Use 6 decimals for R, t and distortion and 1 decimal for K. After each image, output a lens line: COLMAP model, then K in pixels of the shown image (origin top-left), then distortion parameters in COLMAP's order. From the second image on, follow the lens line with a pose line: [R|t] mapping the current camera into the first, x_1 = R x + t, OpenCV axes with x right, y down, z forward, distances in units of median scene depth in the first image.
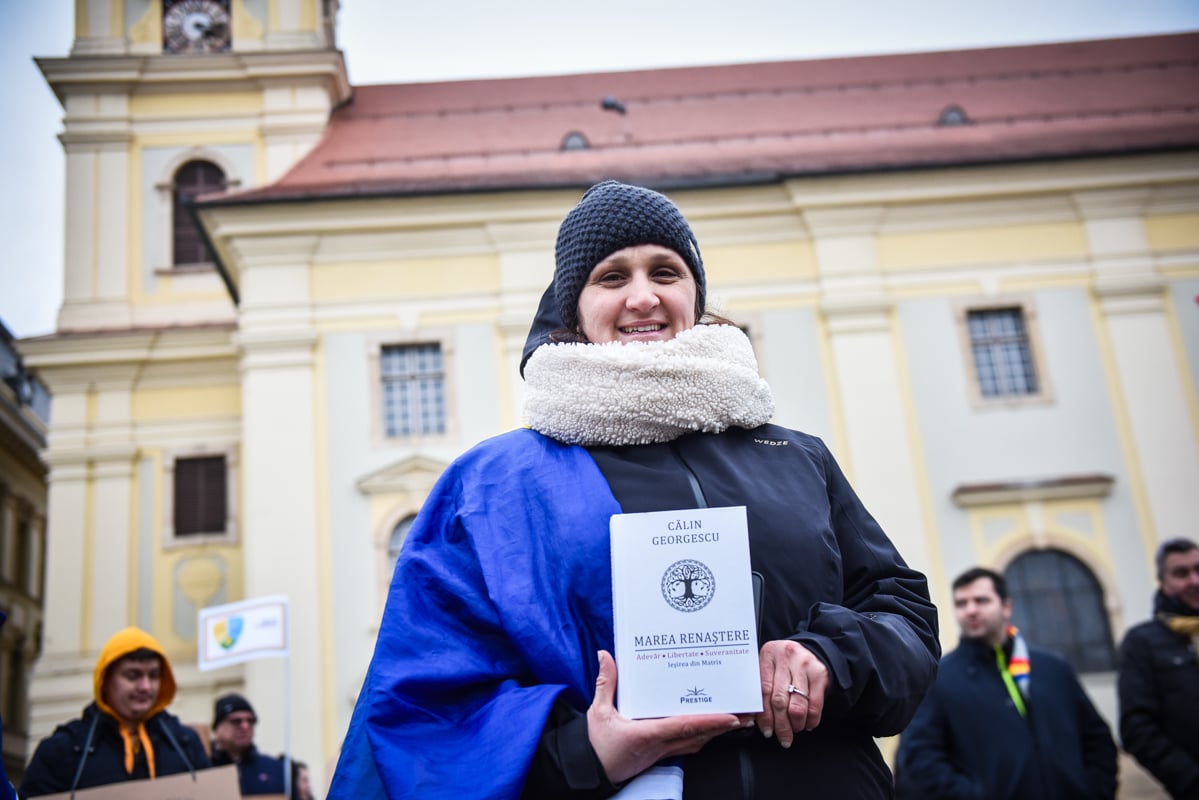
lens RADIAL K [[1382.1, 0, 598.8], [0, 1382.1, 409.6], [0, 0, 1]] dist [0.070957, 0.007331]
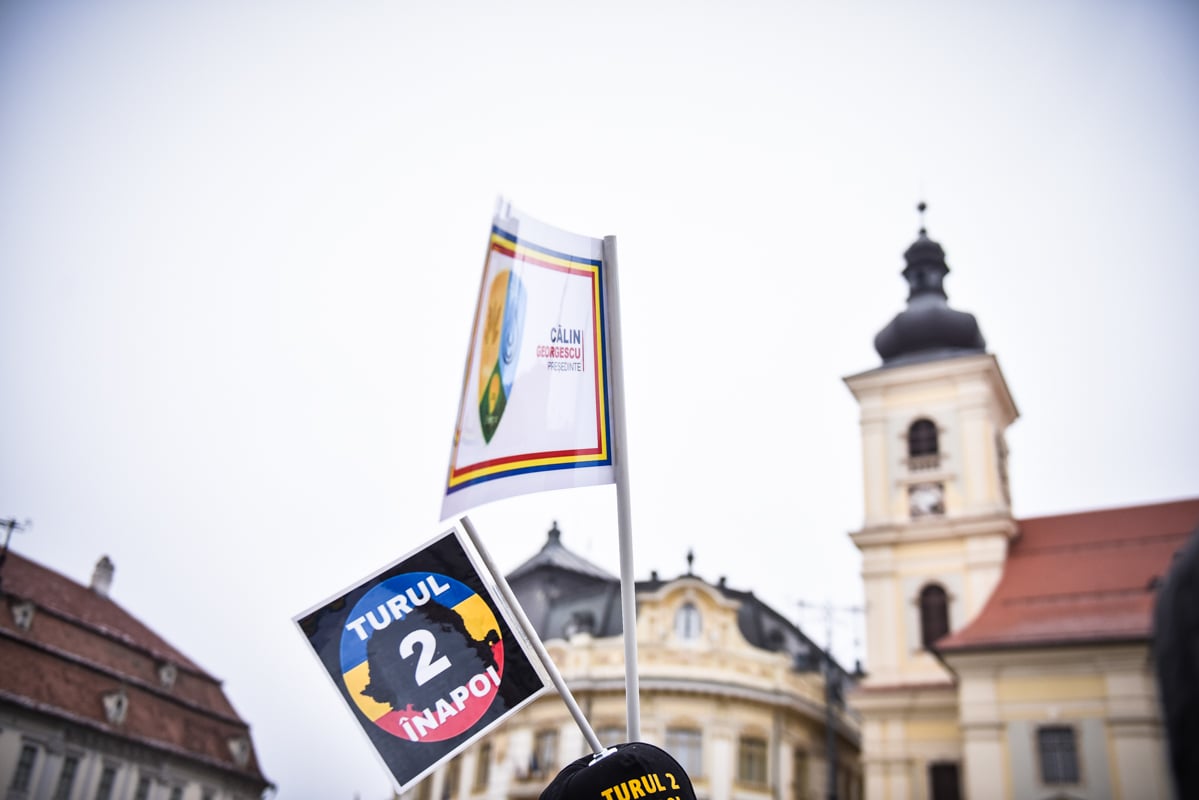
lens RADIAL K [[1179.8, 0, 607.0], [0, 1179.8, 423.2], [0, 0, 1]] dist [0.014212, 0.008023]
pose [[0.854337, -0.086138, -0.512531, 0.164992], [0.026272, 0.992067, -0.122938, -0.227419], [0.519054, 0.091565, 0.849823, -0.572405]]
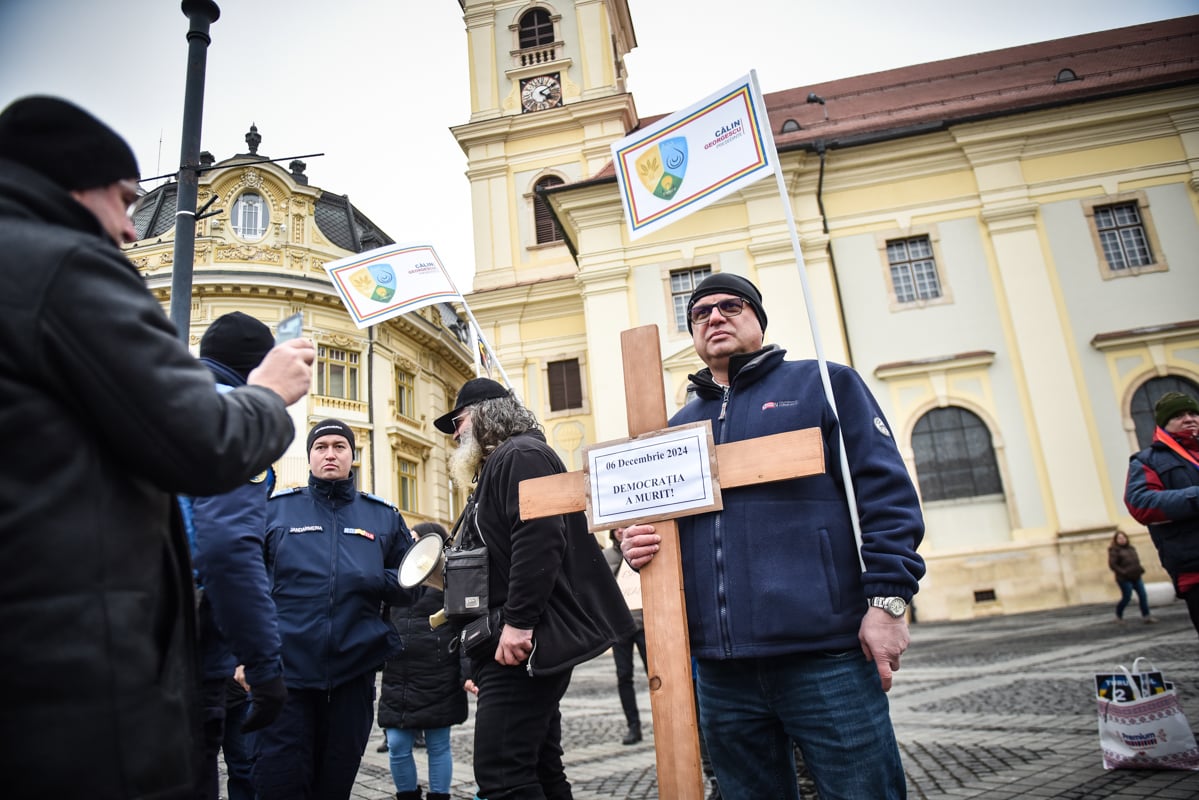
lens RADIAL K [[822.3, 0, 604.8], [0, 822.3, 414.5], [0, 0, 1]] dist [-0.050795, 0.000356]
pose [[0.970154, -0.059022, -0.235196, -0.022933], [0.077804, 0.994409, 0.071388, 0.031996], [0.229668, -0.087557, 0.969323, 0.095644]]
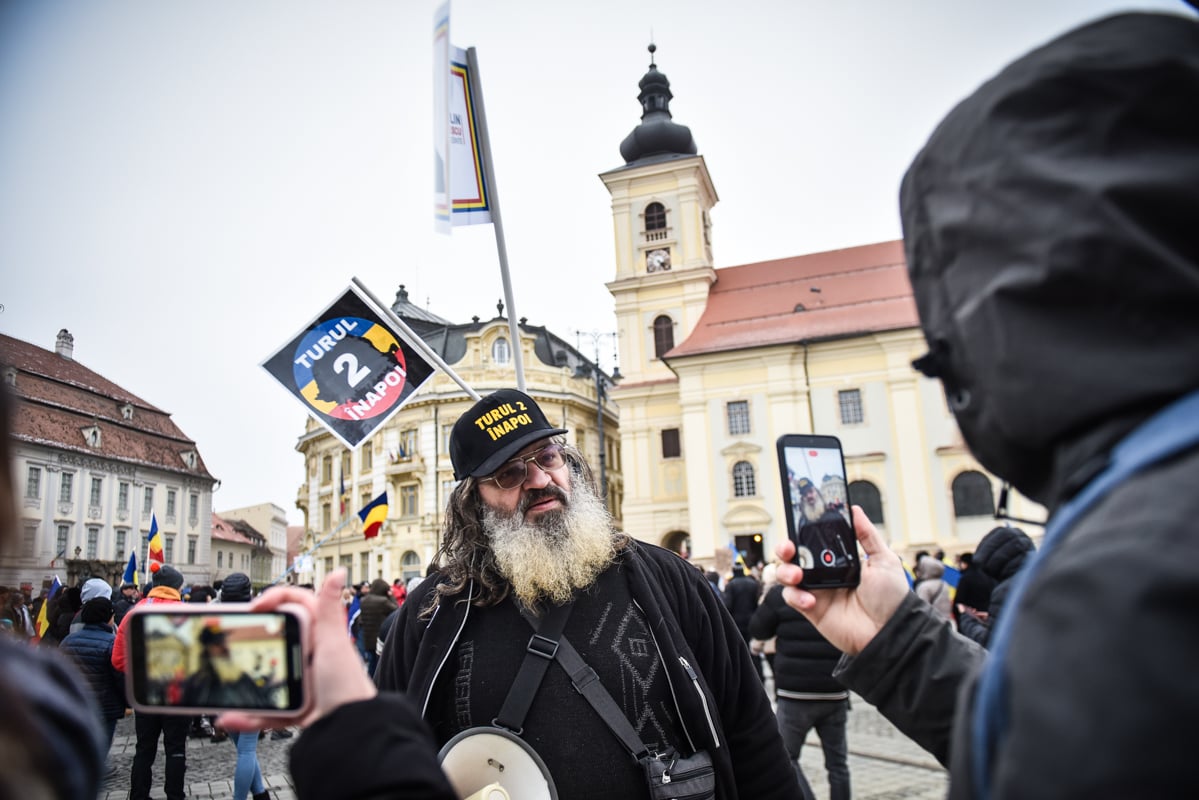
lens RADIAL K [[822.3, 0, 604.8], [0, 822.3, 414.5], [0, 0, 1]] dist [-0.050795, 0.000356]
pose [[0.936430, -0.026331, -0.349864, 0.174512], [0.077188, 0.988210, 0.132224, -0.227632], [0.342257, -0.150824, 0.927422, -0.591054]]
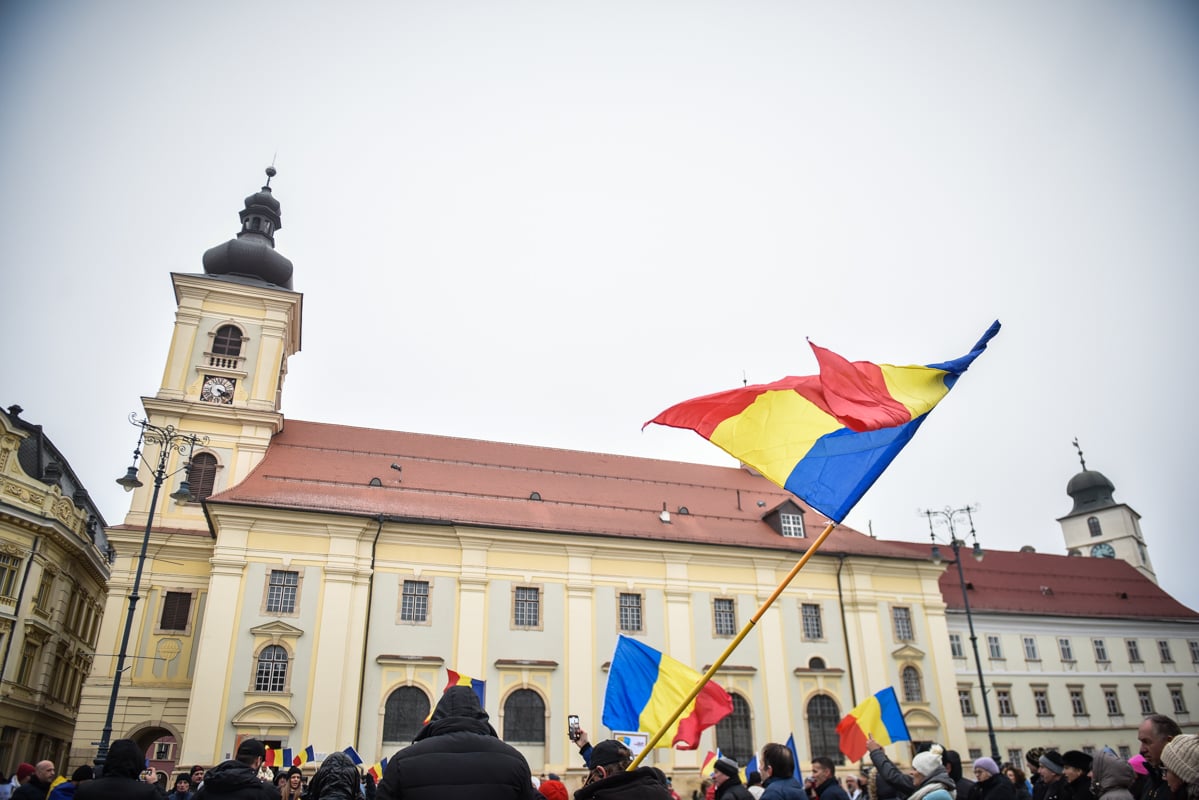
lens RADIAL K [[826.3, 0, 605.2], [0, 826.3, 416.4], [0, 0, 1]] dist [-0.046395, -0.003068]
pose [[0.959438, 0.183232, 0.214253, 0.036729], [-0.155296, 0.977784, -0.140789, -0.166083], [-0.235290, 0.101805, 0.966579, -0.452898]]
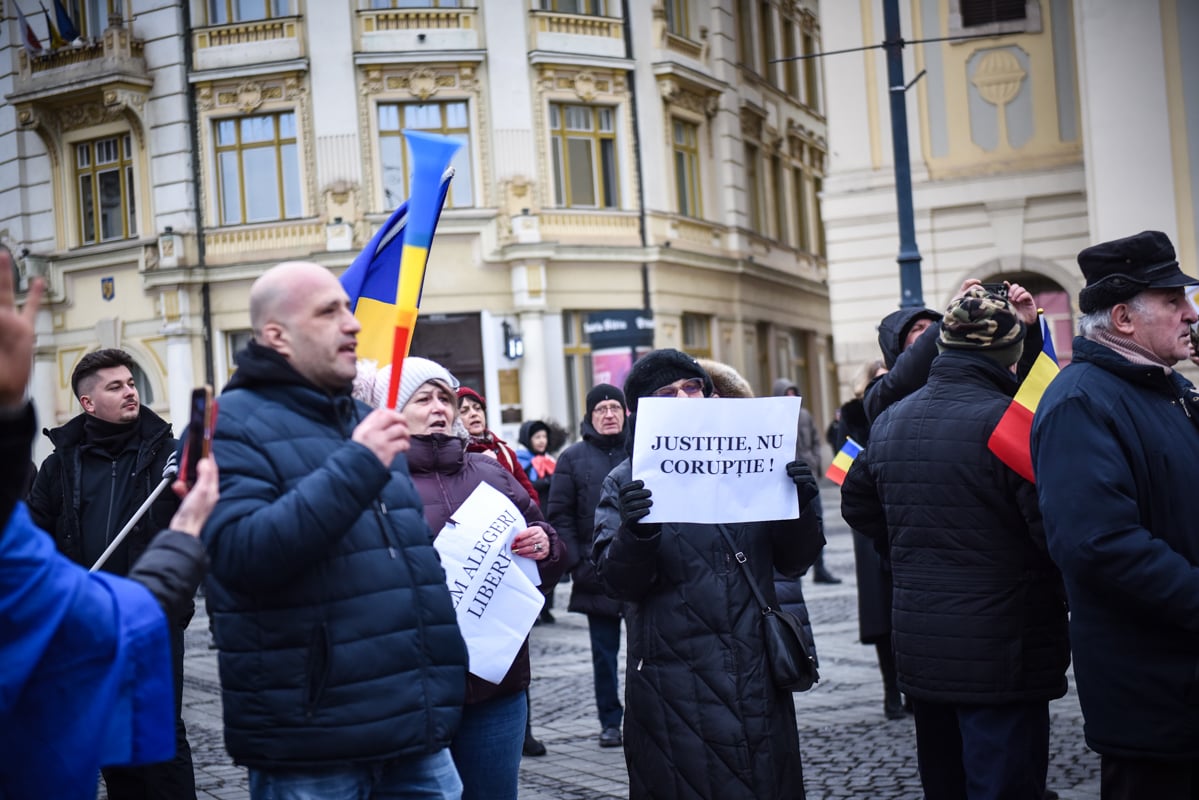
lens RADIAL K [[2115.6, 0, 599.5], [0, 2115.6, 400.0], [0, 0, 1]] dist [0.125408, 0.015640]
pose [[0.924470, 0.016810, -0.380885, -0.016801], [0.105184, 0.949009, 0.297183, -0.097297], [0.366459, -0.314799, 0.875562, -0.265448]]
